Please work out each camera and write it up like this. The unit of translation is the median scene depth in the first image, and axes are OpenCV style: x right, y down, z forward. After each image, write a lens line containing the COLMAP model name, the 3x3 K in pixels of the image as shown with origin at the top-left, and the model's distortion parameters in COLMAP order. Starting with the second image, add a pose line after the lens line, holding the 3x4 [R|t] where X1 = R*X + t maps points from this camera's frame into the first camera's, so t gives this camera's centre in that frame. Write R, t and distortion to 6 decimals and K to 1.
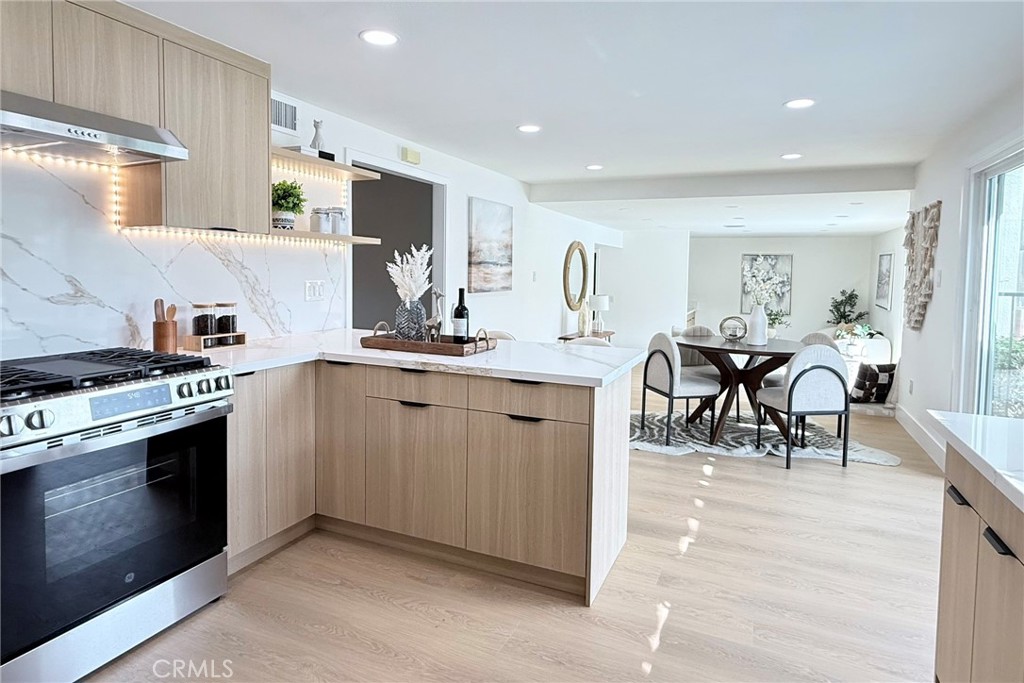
lens RADIAL K [[575.3, 0, 509.2], [0, 575.3, 302.7], [0, 0, 1]] dist [-0.000508, -0.001340]
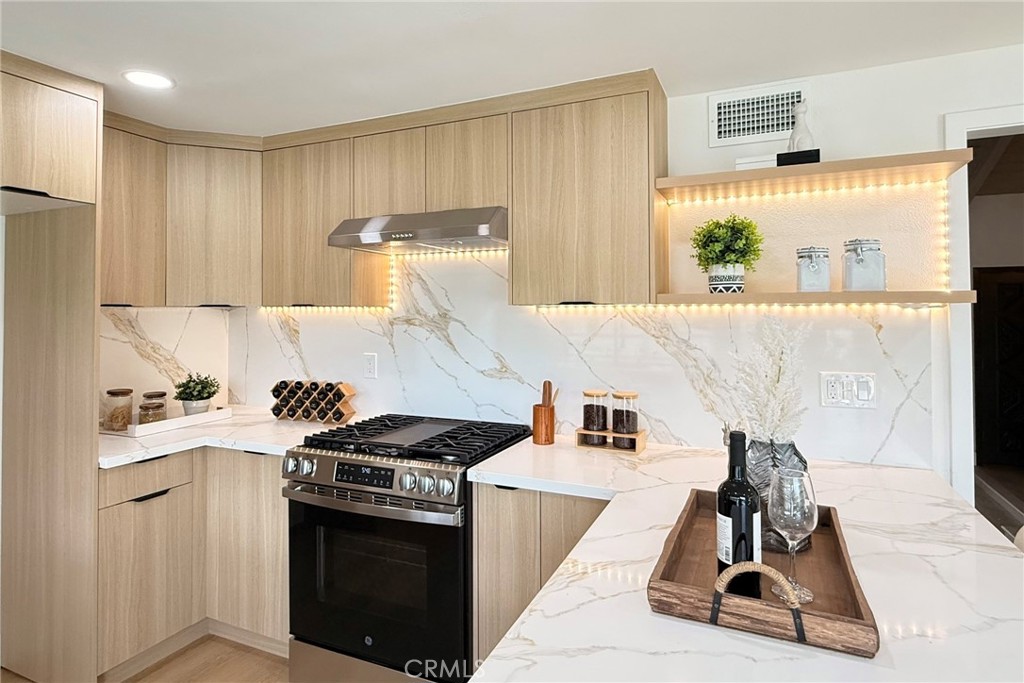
lens RADIAL K [[575.3, 0, 509.2], [0, 575.3, 302.7], [0, 0, 1]] dist [-0.000508, -0.001340]
pose [[-0.001572, -0.032763, -0.999462, 0.265162], [-0.053285, 0.998046, -0.032633, -0.080067], [0.998578, 0.053205, -0.003315, 0.756294]]
